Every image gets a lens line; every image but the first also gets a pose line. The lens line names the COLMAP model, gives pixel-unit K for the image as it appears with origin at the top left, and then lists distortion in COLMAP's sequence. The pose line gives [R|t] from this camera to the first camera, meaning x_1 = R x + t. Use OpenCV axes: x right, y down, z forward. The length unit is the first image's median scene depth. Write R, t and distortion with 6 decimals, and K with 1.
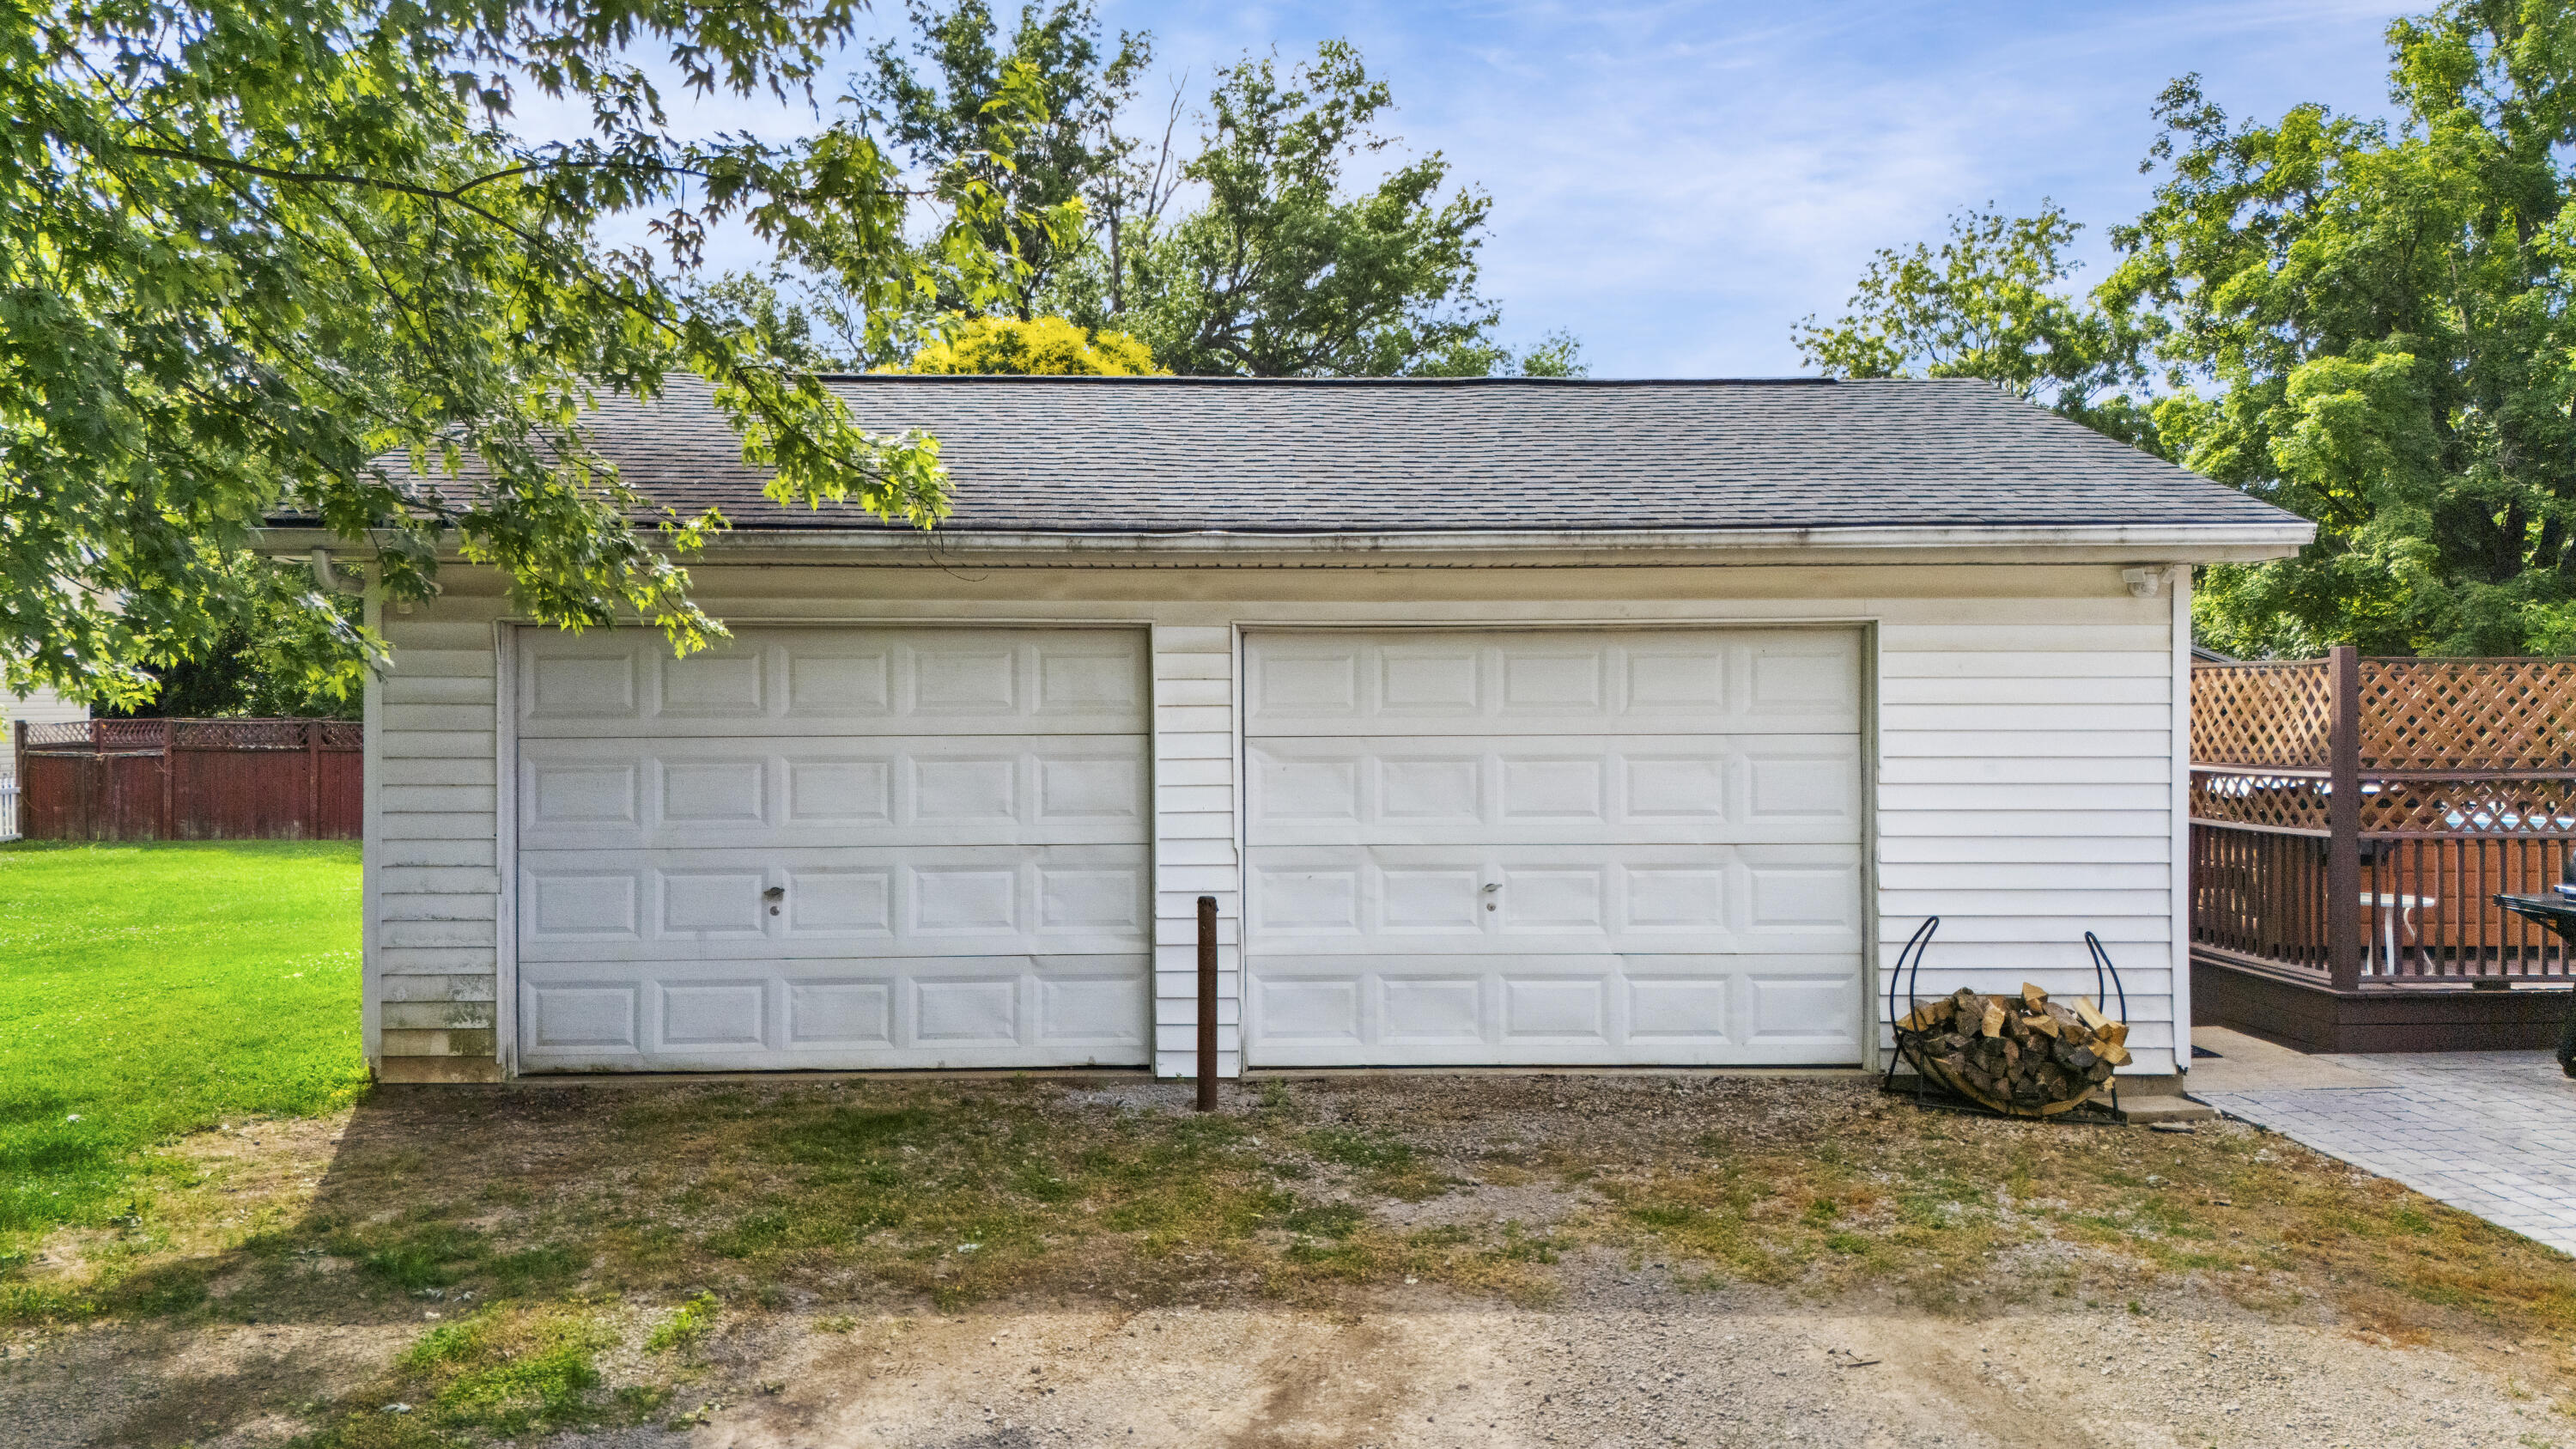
lens RADIAL K [[1891.5, 0, 1292.2], [0, 1891.5, 706.1], [0, 0, 1]] dist [0.060023, -0.053094]
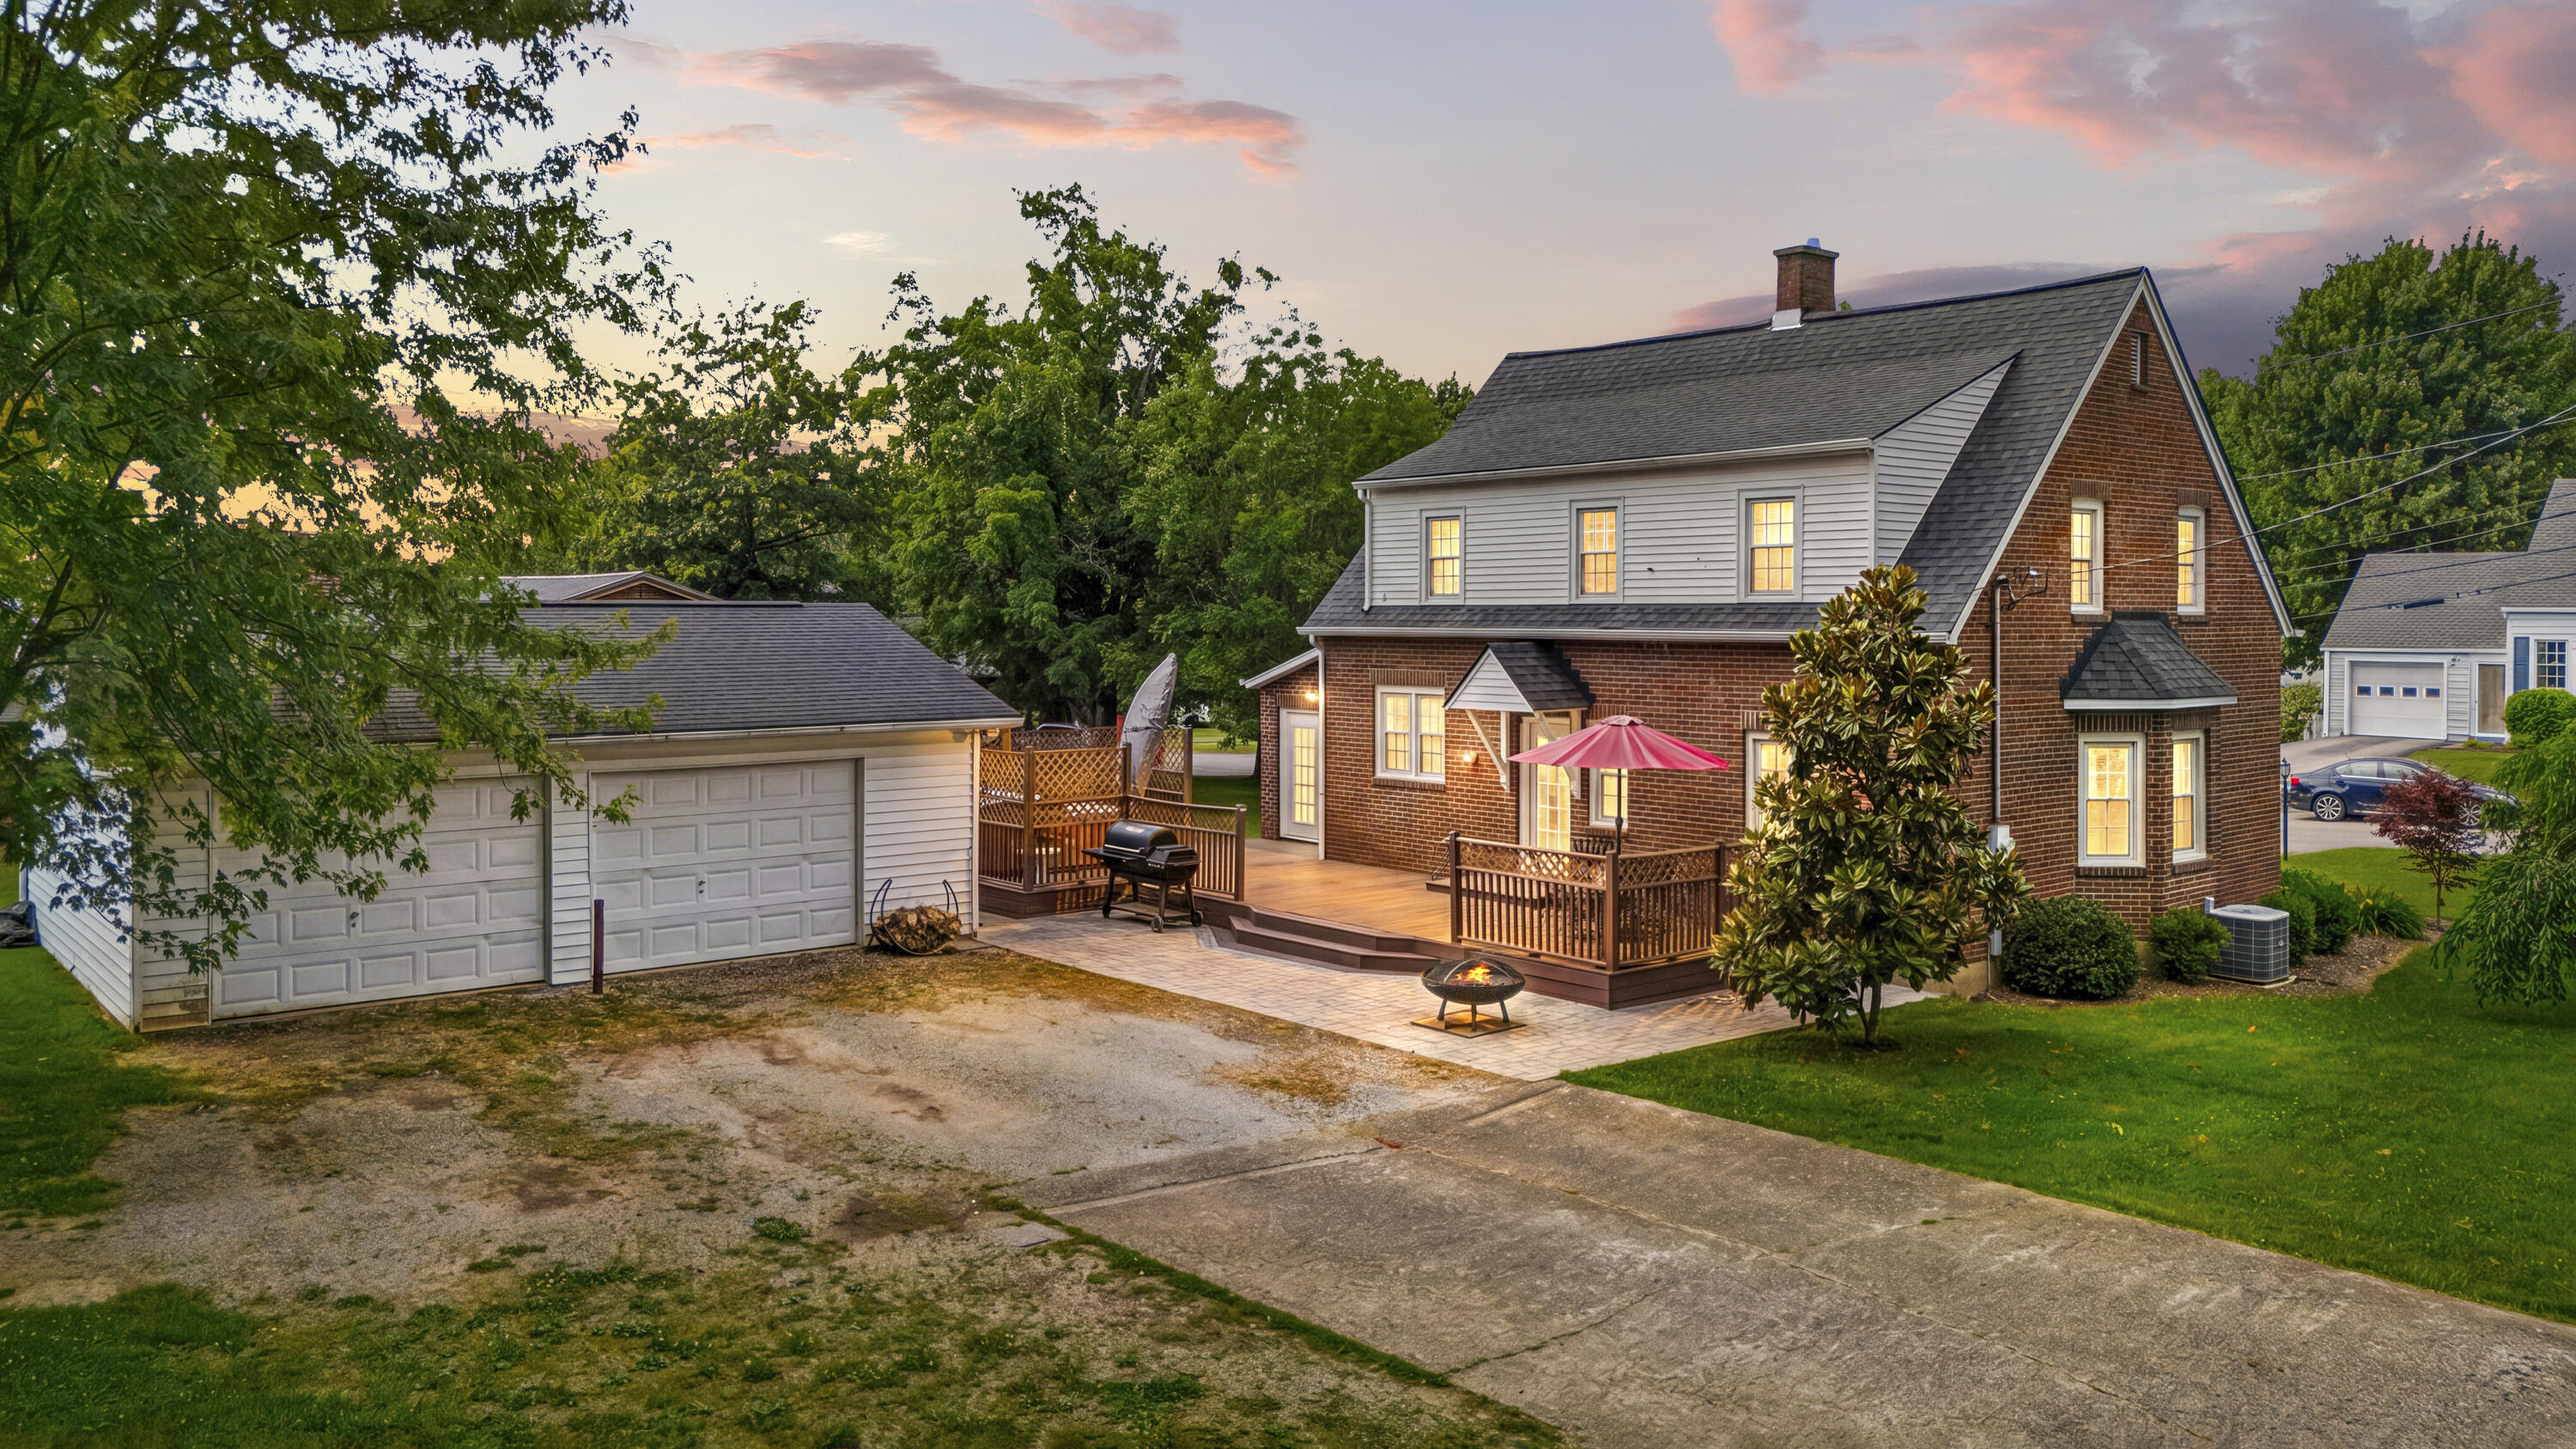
lens RADIAL K [[1930.8, 0, 1302.5], [0, 1930.8, 716.0], [0, 0, 1]] dist [0.052863, -0.064744]
pose [[0.784359, -0.030132, 0.619574, -0.654829], [-0.006448, 0.998369, 0.056717, -0.204373], [-0.620273, -0.048481, 0.782886, -1.061345]]
